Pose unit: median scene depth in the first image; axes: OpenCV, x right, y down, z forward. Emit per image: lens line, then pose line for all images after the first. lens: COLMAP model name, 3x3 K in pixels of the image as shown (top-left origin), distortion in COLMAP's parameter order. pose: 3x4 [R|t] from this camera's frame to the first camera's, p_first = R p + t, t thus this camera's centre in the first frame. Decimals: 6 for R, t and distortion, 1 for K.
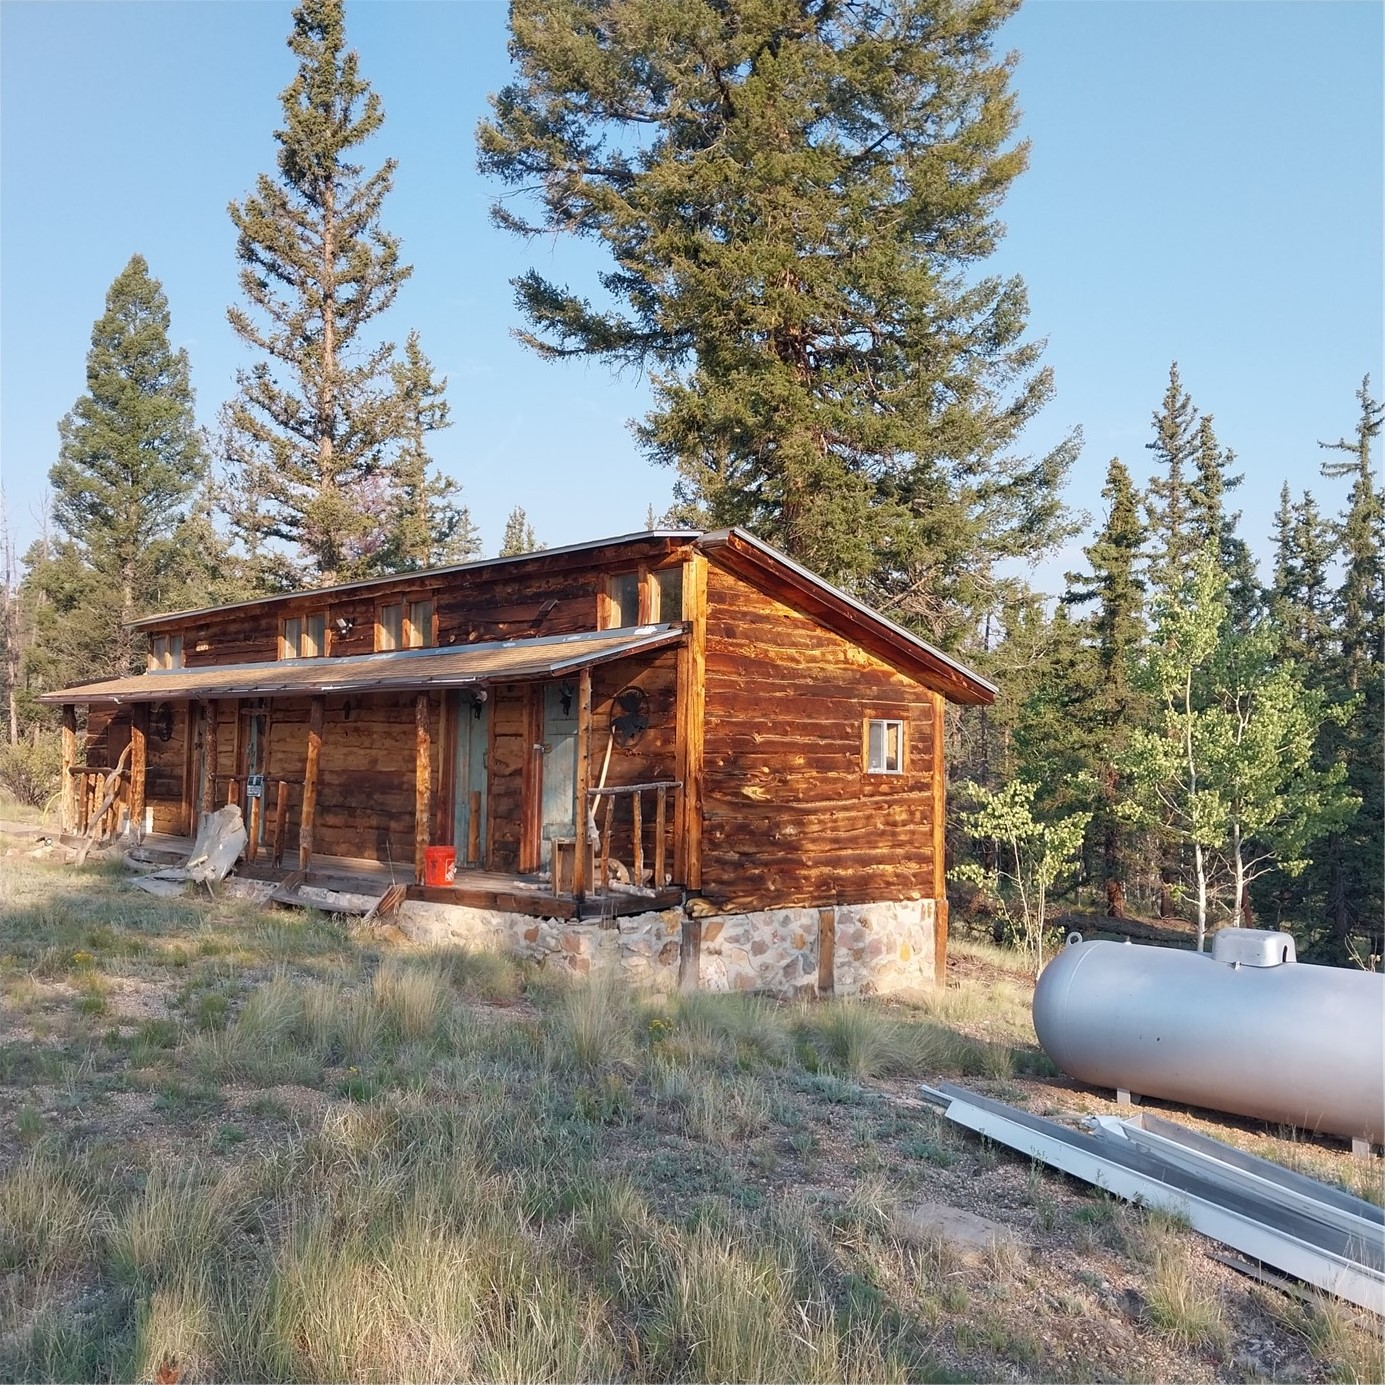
lens RADIAL K [[1452.7, 0, 687.2], [0, 1452.7, 696.9], [0, 0, 1]] dist [0.047571, 0.000000]
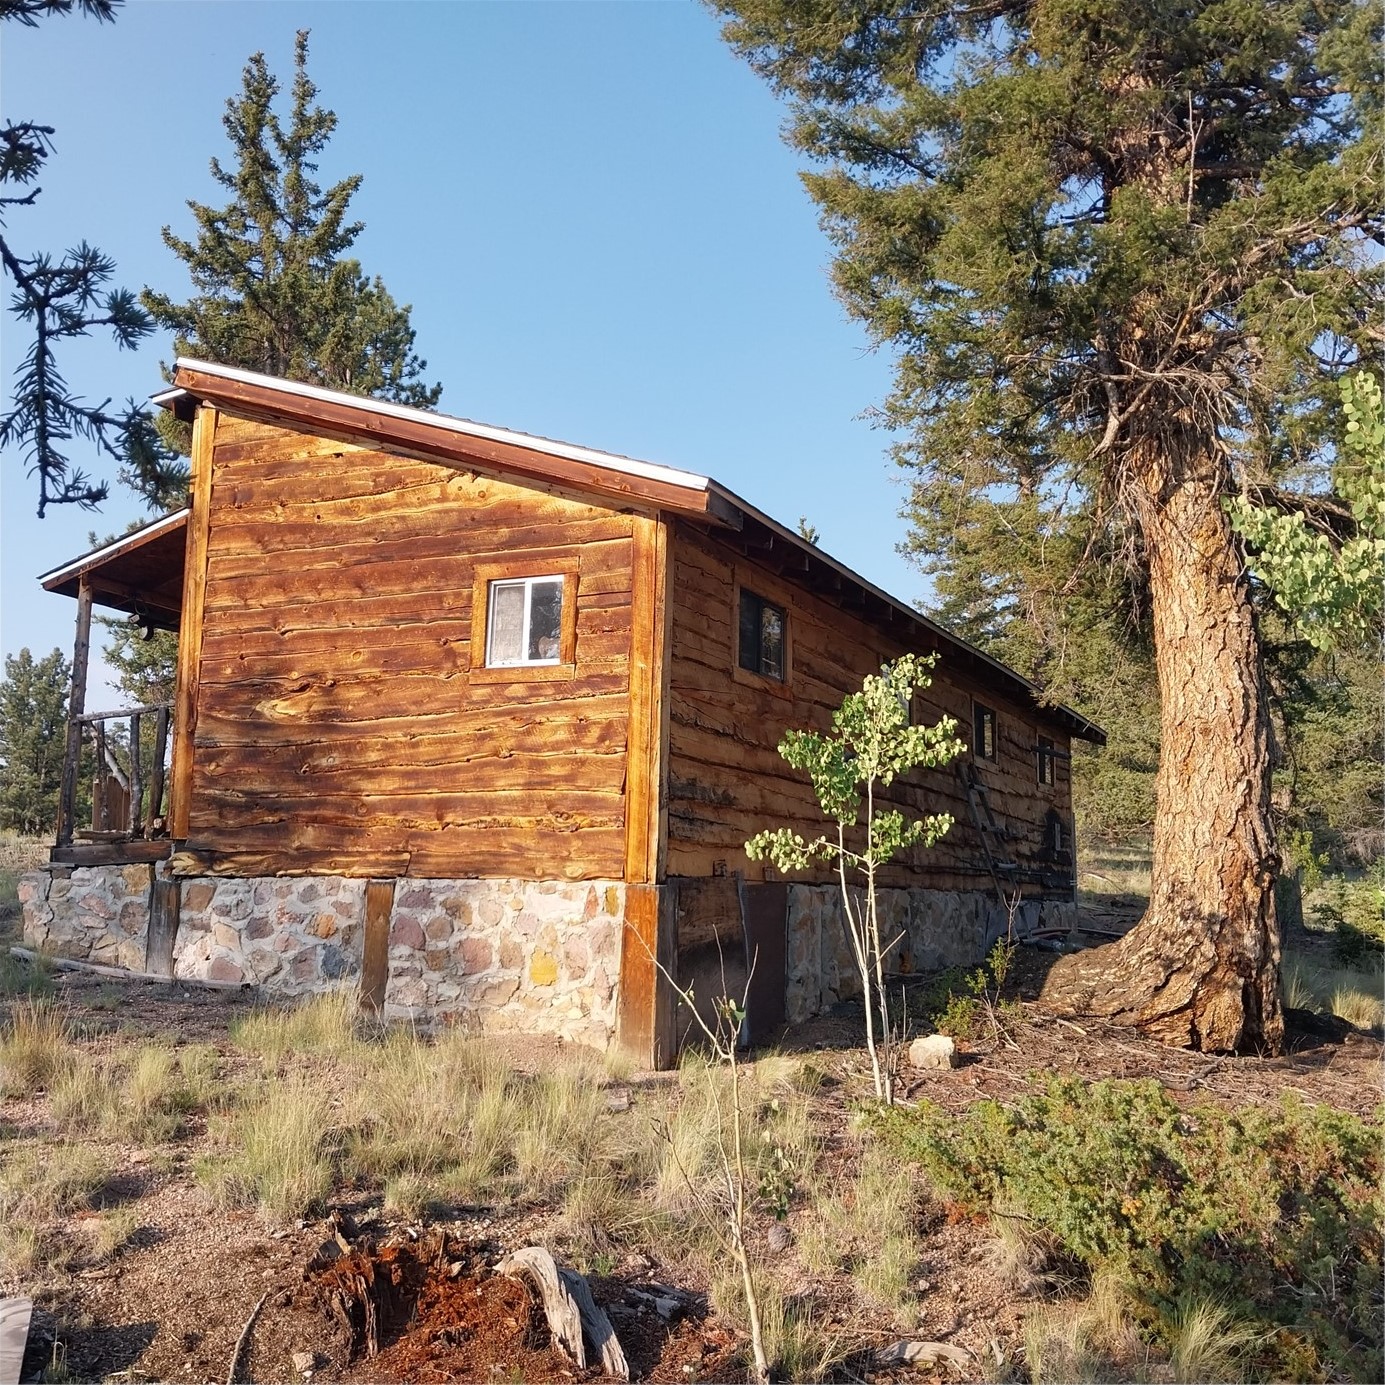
lens RADIAL K [[1452.7, 0, 697.7], [0, 1452.7, 697.3], [0, 0, 1]] dist [0.047571, 0.000000]
pose [[0.387941, -0.137807, -0.911324, 0.740240], [0.027826, 0.990060, -0.137868, 0.157200], [0.921264, 0.028126, 0.387919, 0.873025]]
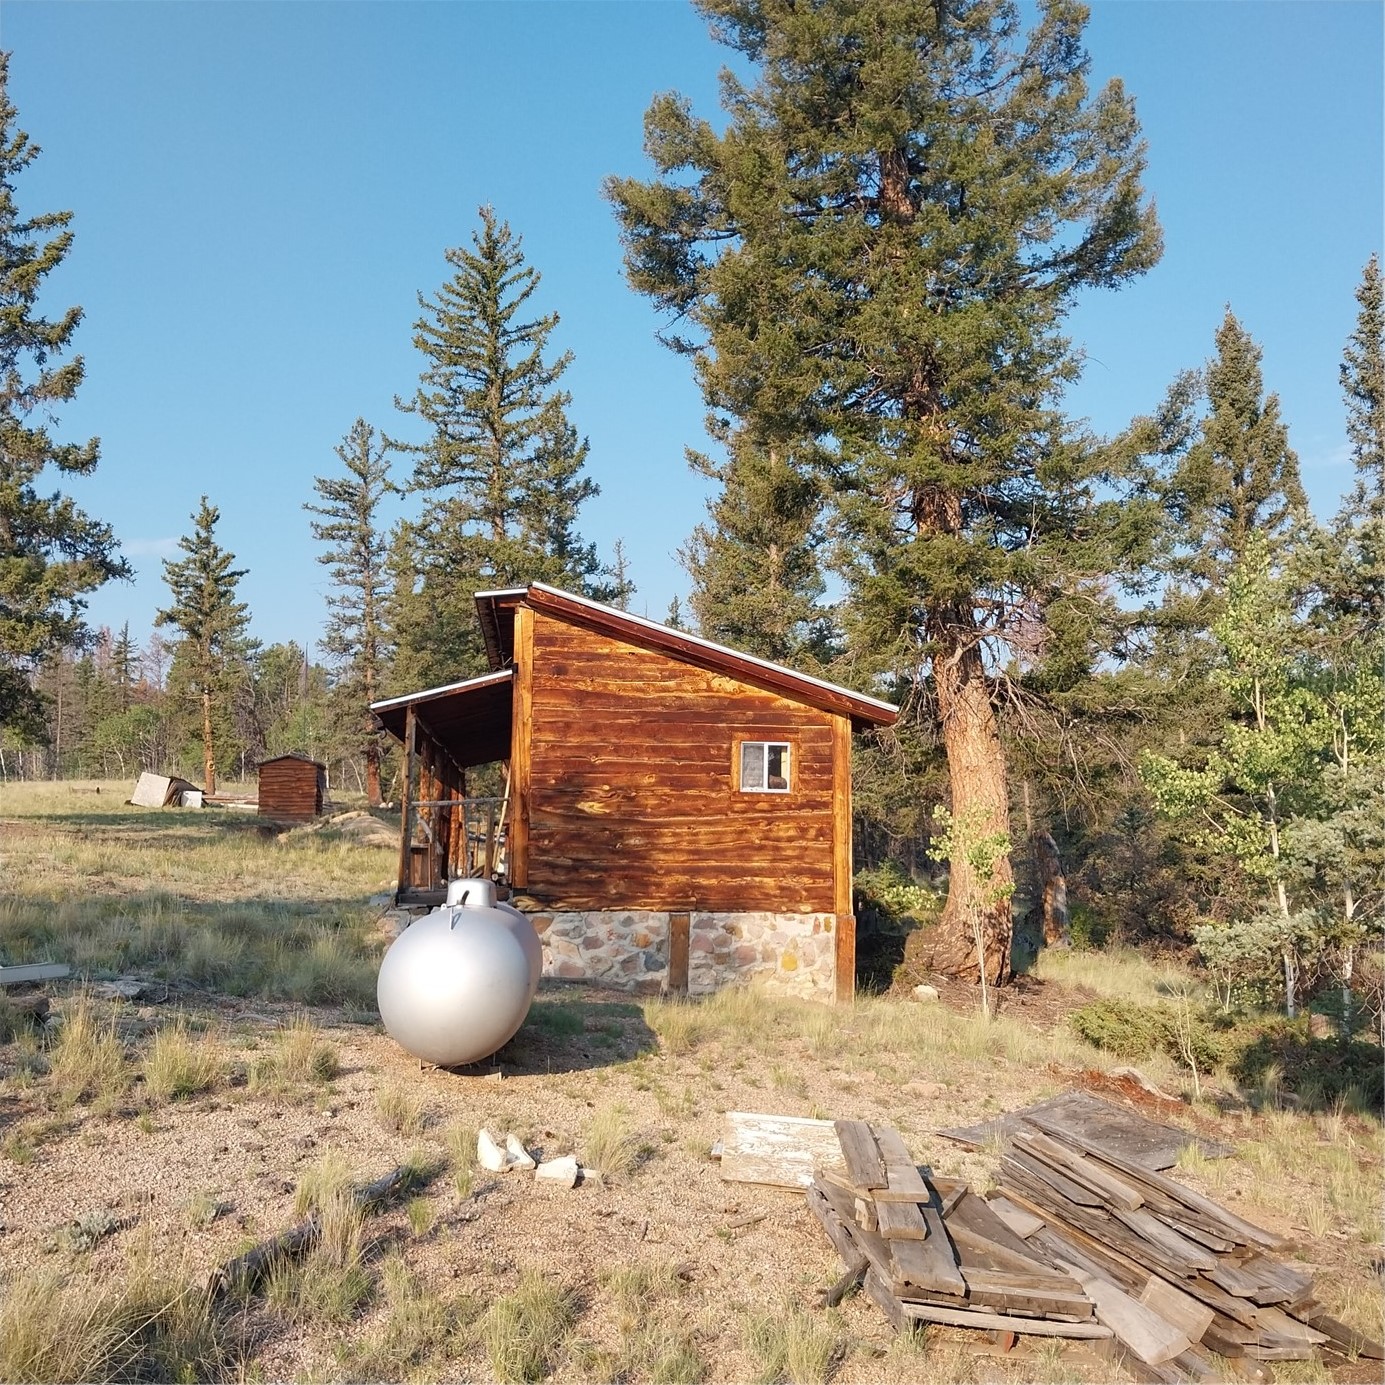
lens RADIAL K [[1452.7, 0, 696.0], [0, 1452.7, 688.0], [0, 0, 1]] dist [0.047571, 0.000000]
pose [[0.813577, -0.075813, -0.576494, 0.750152], [0.028677, 0.995489, -0.090444, 0.074983], [0.580750, 0.057051, 0.812081, 0.101830]]
